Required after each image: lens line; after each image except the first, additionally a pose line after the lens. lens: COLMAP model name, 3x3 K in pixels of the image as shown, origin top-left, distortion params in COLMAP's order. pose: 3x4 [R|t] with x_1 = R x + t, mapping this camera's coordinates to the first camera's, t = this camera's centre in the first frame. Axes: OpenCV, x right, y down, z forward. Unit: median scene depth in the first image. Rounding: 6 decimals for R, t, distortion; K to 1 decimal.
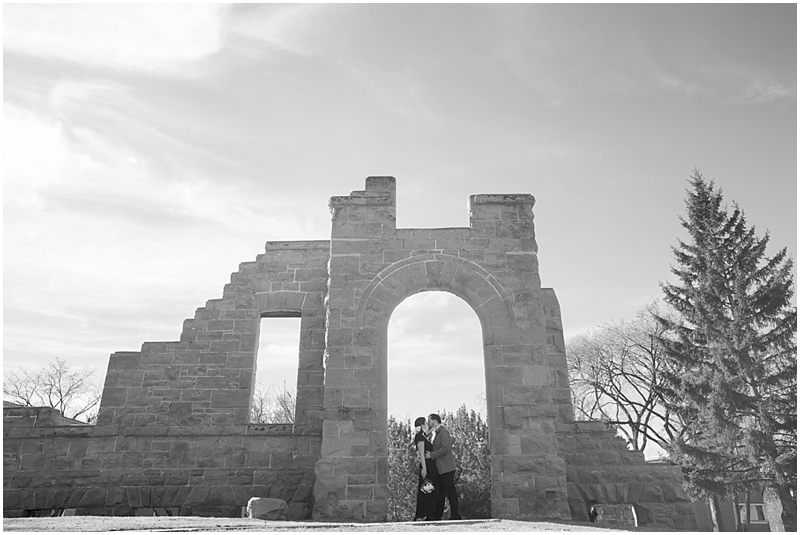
lens RADIAL K [[630.9, 0, 400.0], [0, 630.9, 267.5], [0, 0, 1]] dist [-0.009378, -0.000828]
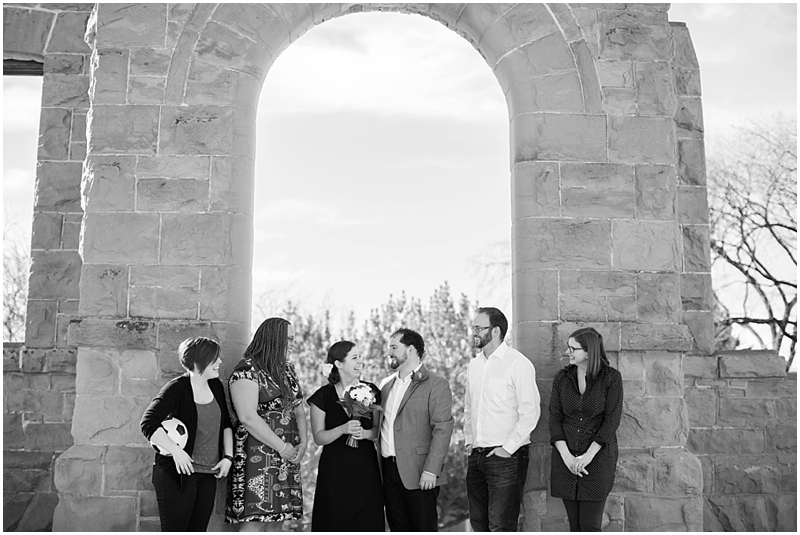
lens RADIAL K [[1080.9, 0, 400.0], [0, 1080.9, 267.5], [0, 0, 1]] dist [-0.139656, -0.010788]
pose [[0.997735, 0.022636, 0.063345, 0.026457], [-0.036456, 0.973354, 0.226389, 0.042629], [-0.056533, -0.228186, 0.971975, 0.361595]]
